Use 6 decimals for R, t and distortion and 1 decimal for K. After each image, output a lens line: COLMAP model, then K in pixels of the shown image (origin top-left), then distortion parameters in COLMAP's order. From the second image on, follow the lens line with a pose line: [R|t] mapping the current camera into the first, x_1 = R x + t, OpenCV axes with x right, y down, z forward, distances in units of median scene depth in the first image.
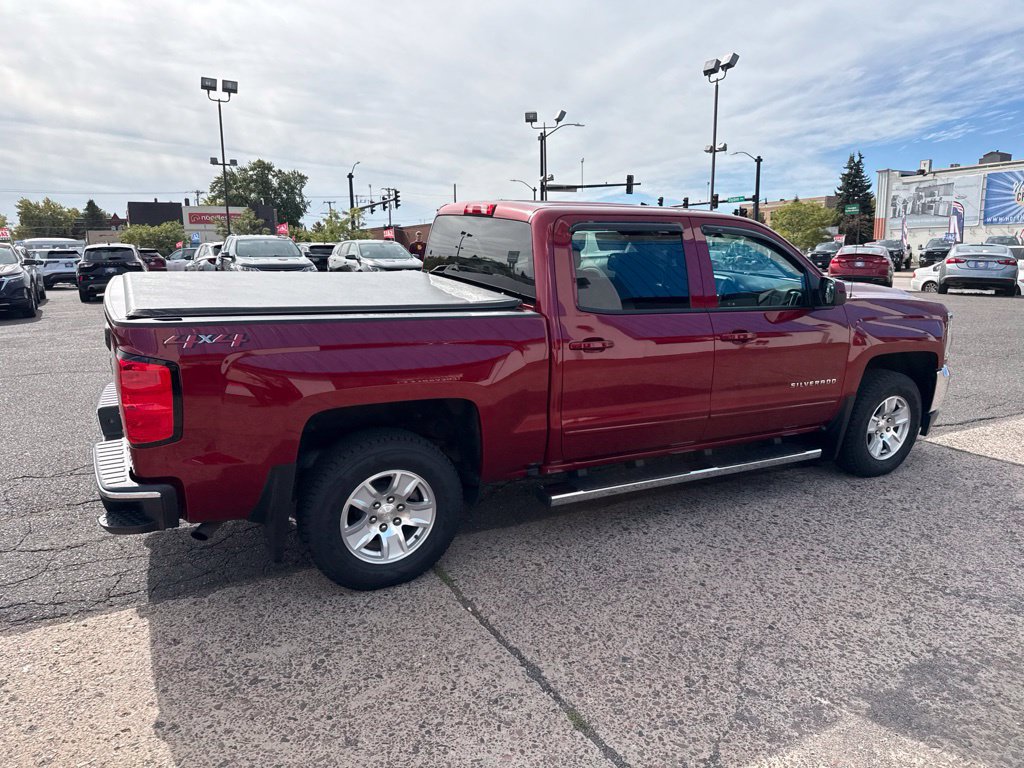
lens RADIAL K [[717.1, 0, 517.8], [0, 717.1, 390.5], [0, 0, 1]] dist [0.031569, -0.036344]
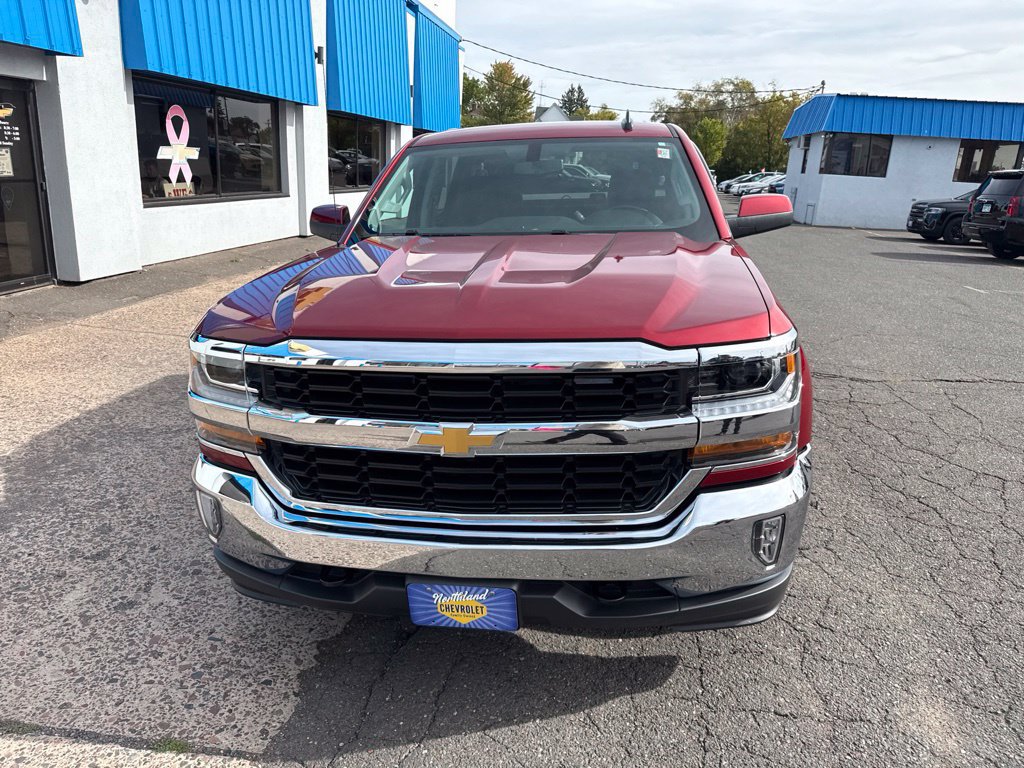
lens RADIAL K [[717.1, 0, 516.5], [0, 717.1, 377.6], [0, 0, 1]] dist [0.031569, -0.036344]
pose [[-0.598407, 0.206697, -0.774071, 0.836281], [-0.195367, 0.899339, 0.391178, -0.289446], [0.777008, 0.385312, -0.497789, 1.395260]]
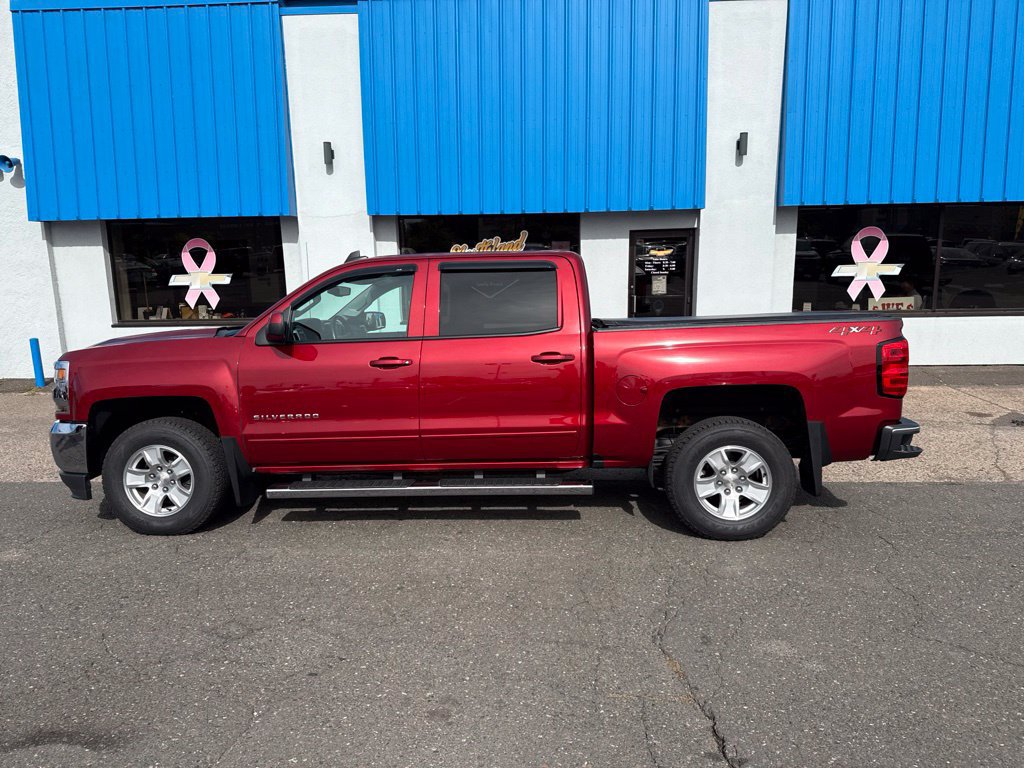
lens RADIAL K [[717.1, 0, 513.8], [0, 717.1, 399.1], [0, 0, 1]] dist [0.031569, -0.036344]
pose [[-0.850407, -0.078127, 0.520293, -0.510453], [0.124937, 0.930639, 0.343951, -0.388399], [-0.511076, 0.357502, -0.781661, 1.744246]]
